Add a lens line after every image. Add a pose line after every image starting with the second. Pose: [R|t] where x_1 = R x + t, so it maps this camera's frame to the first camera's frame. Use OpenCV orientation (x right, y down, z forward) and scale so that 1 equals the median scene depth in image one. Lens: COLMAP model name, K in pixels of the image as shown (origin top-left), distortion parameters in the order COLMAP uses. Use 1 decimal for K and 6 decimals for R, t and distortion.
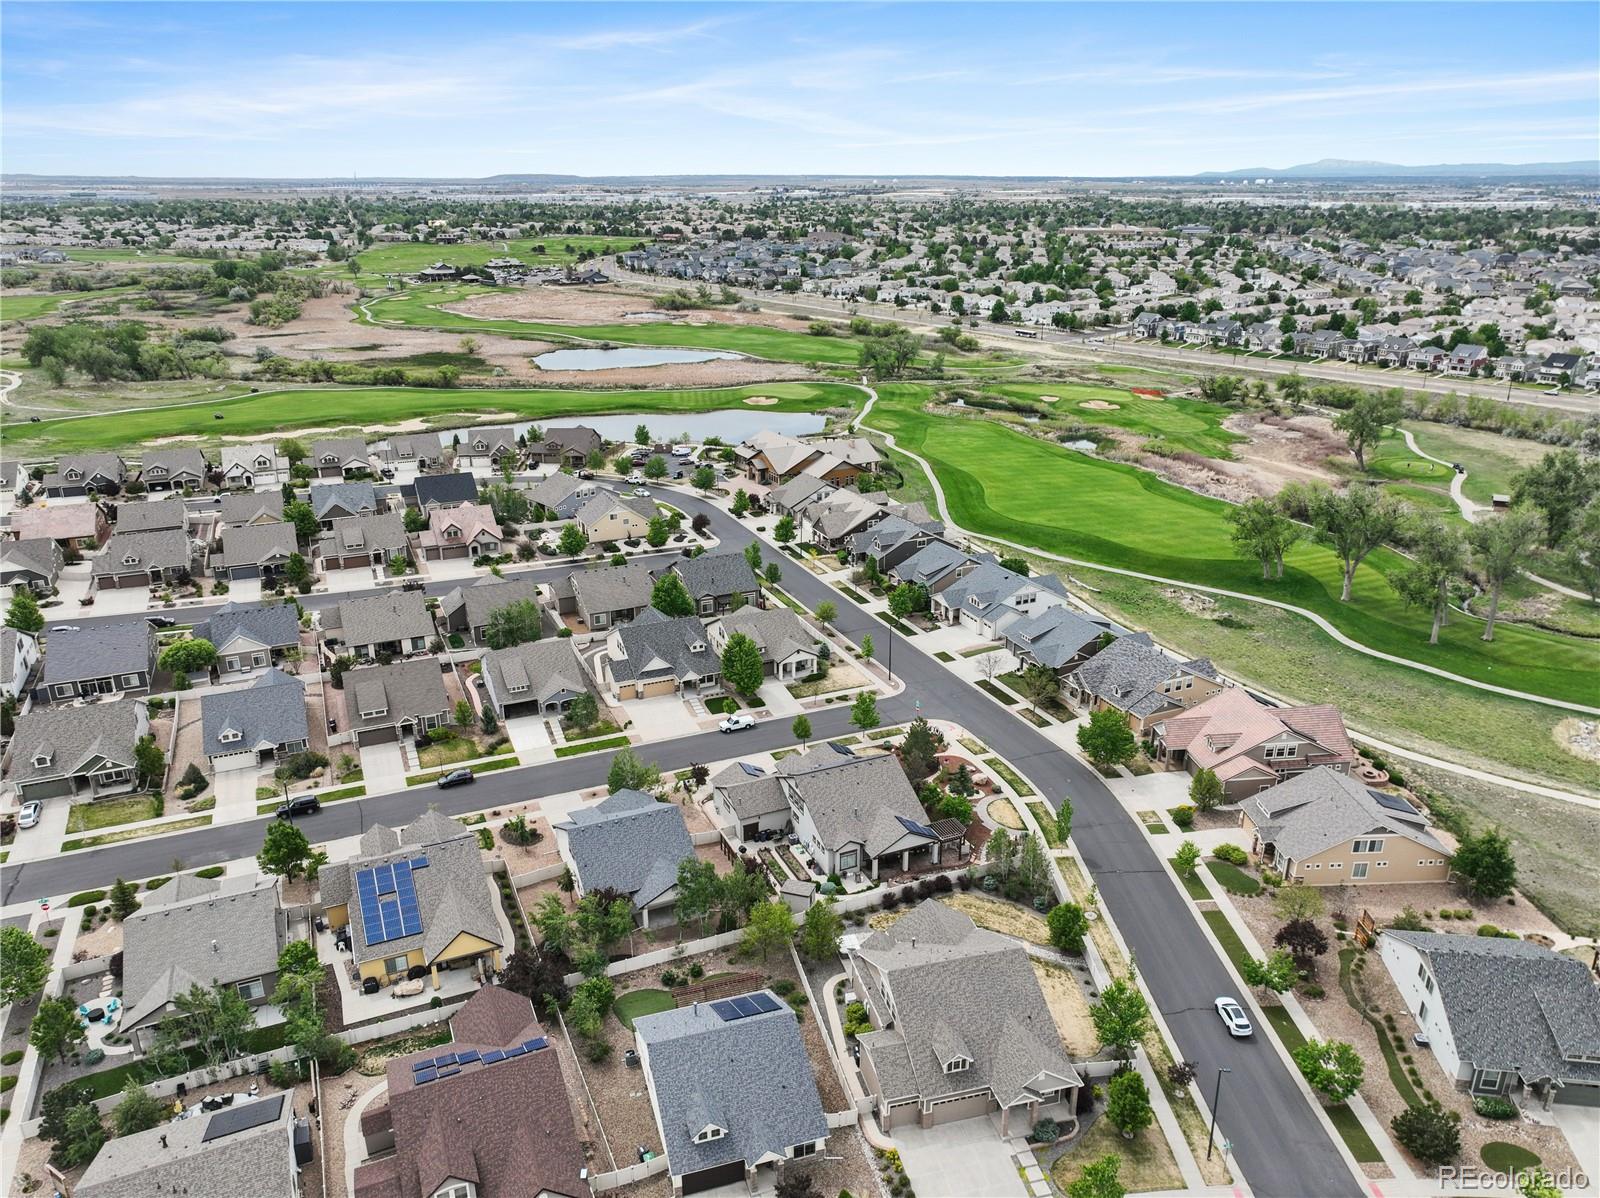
lens RADIAL K [[1156.8, 0, 803.9], [0, 1156.8, 600.2], [0, 0, 1]] dist [0.011272, 0.001601]
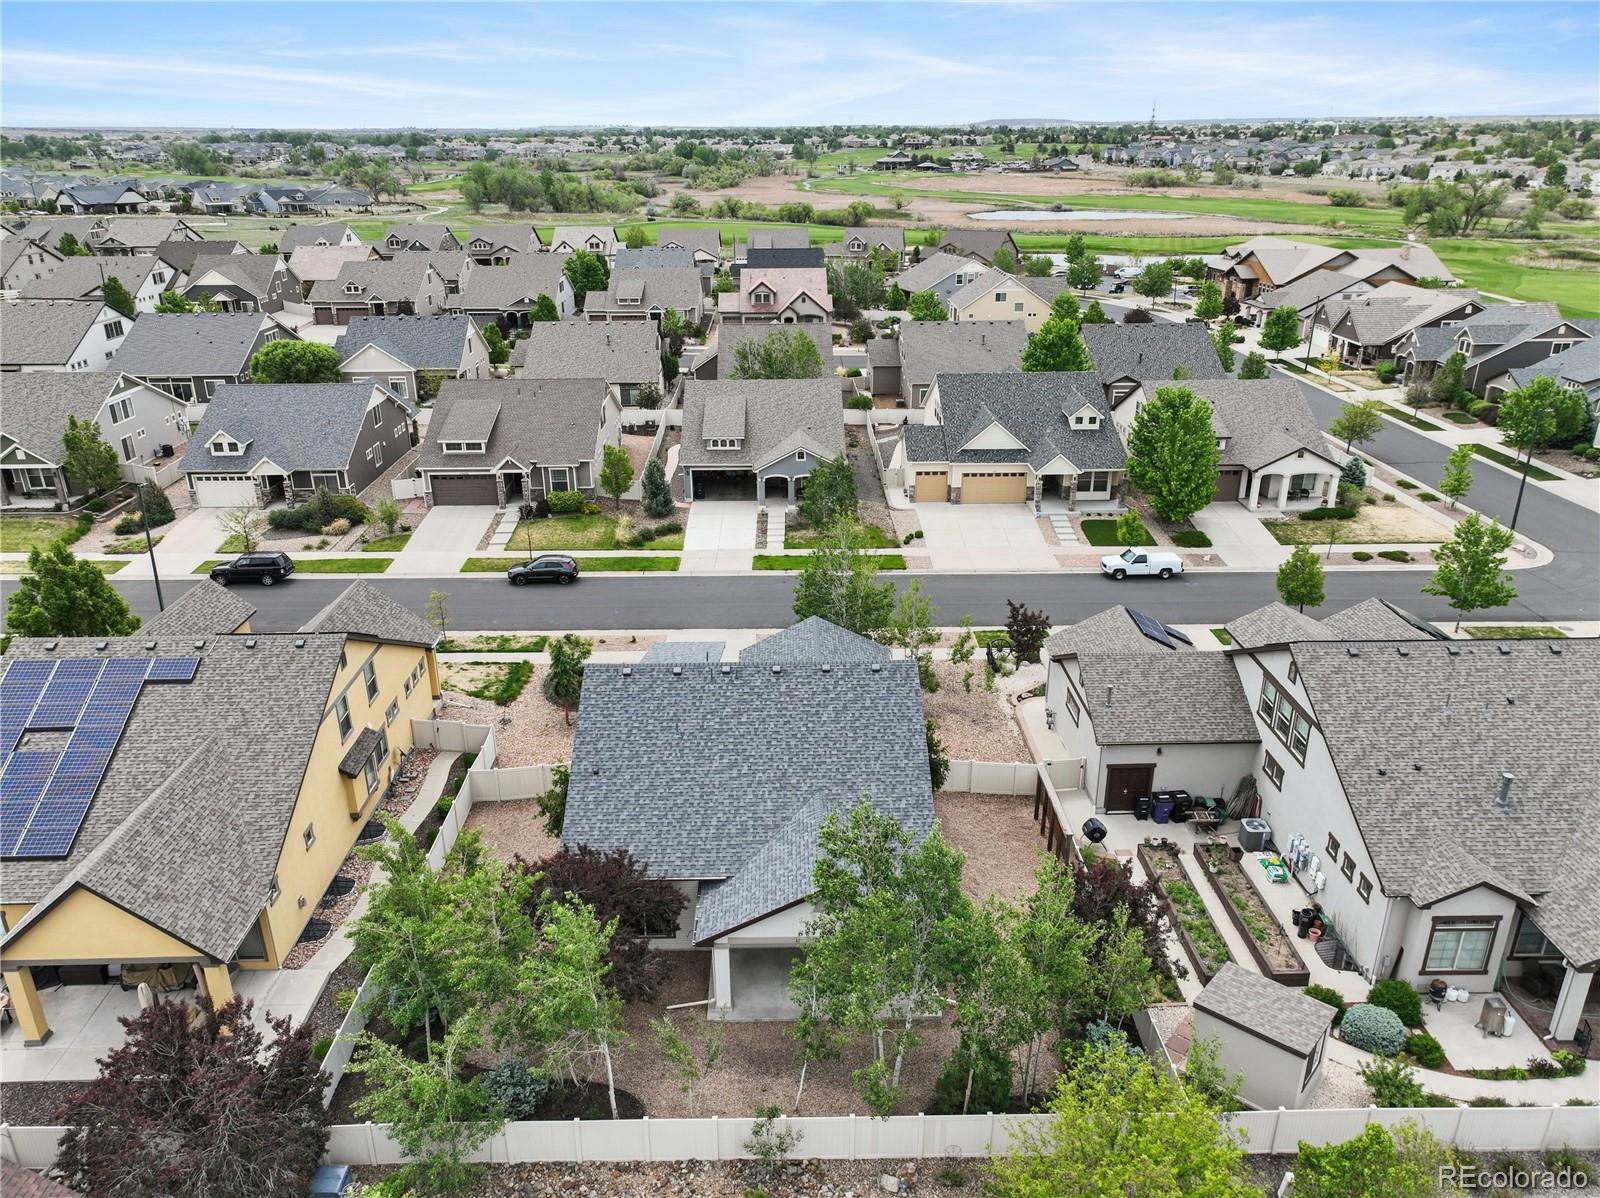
lens RADIAL K [[1156.8, 0, 803.9], [0, 1156.8, 600.2], [0, 0, 1]] dist [0.011272, 0.001601]
pose [[0.923687, 0.144394, -0.354898, -0.016307], [-0.134489, 0.989520, 0.052565, 0.110798], [0.358769, -0.000823, 0.933426, 0.508953]]
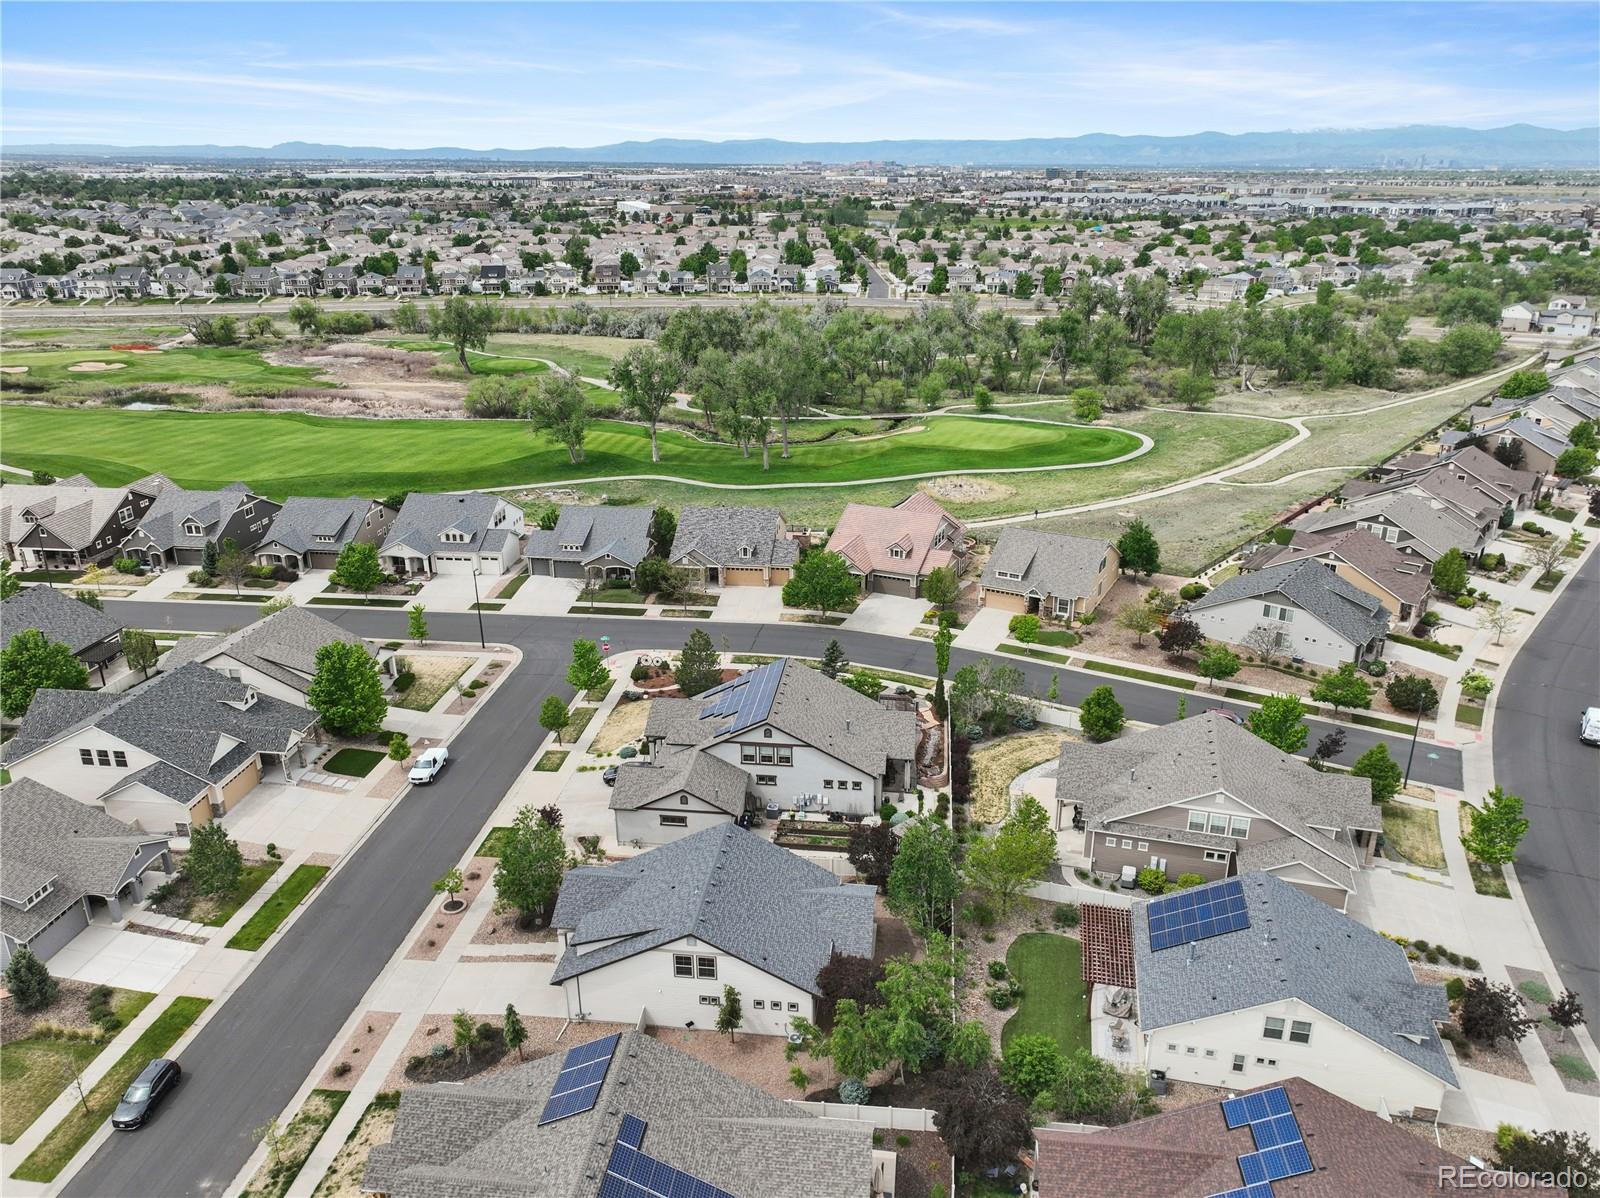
lens RADIAL K [[1156.8, 0, 803.9], [0, 1156.8, 600.2], [0, 0, 1]] dist [0.011272, 0.001601]
pose [[0.500290, -0.302864, 0.811162, -0.424882], [0.298184, 0.939789, 0.166983, -0.021294], [-0.812894, 0.158335, 0.560476, 0.452936]]
